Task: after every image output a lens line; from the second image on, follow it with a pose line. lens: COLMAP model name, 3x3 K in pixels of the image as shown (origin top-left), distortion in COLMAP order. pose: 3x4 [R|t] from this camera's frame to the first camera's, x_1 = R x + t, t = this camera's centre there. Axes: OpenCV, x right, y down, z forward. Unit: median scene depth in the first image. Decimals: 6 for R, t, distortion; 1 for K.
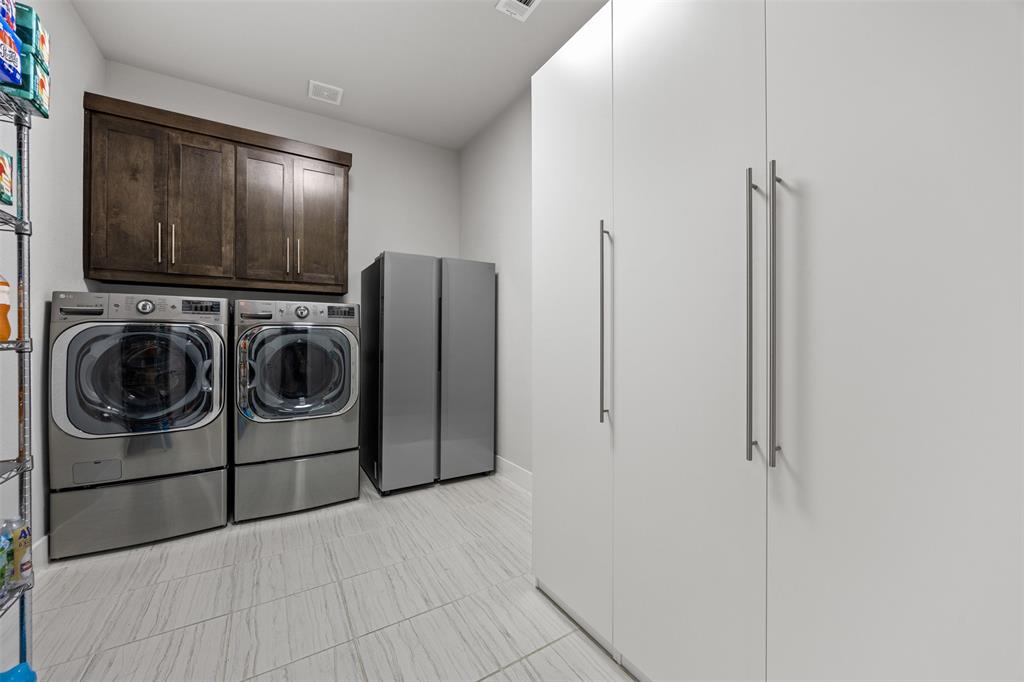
lens RADIAL K [[390.6, 0, 510.3], [0, 390.6, 338.7], [0, 0, 1]] dist [0.000552, -0.001330]
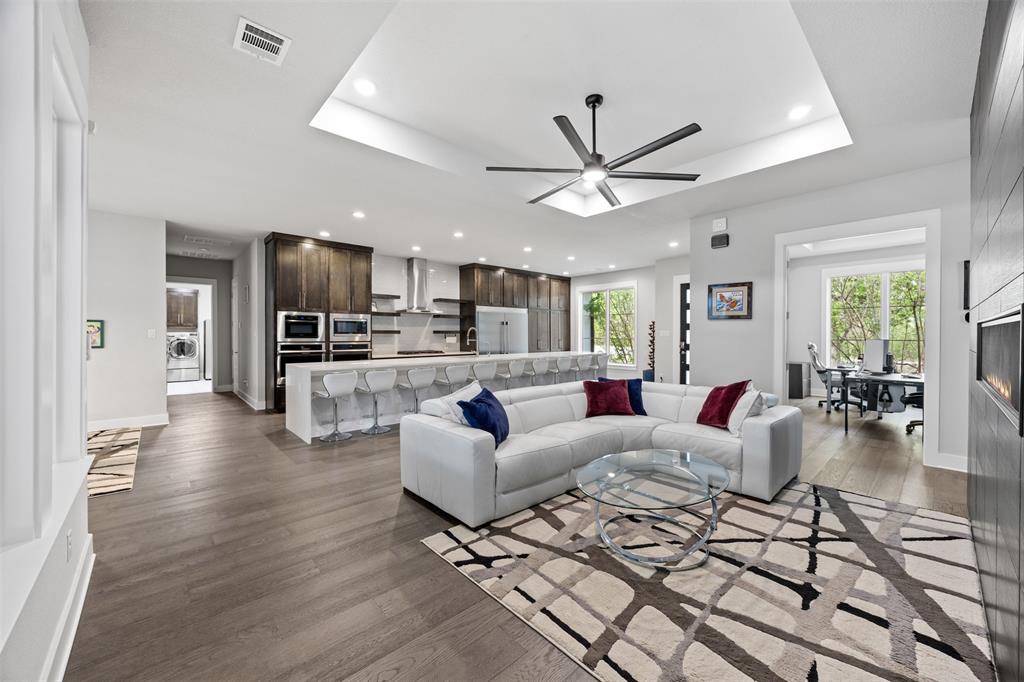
lens RADIAL K [[390.6, 0, 511.9], [0, 390.6, 339.1], [0, 0, 1]] dist [0.000552, -0.001330]
pose [[0.984167, -0.005537, 0.177158, 2.260931], [0.004583, 0.999973, 0.005796, -0.031373], [-0.177185, -0.004893, 0.984165, -3.848226]]
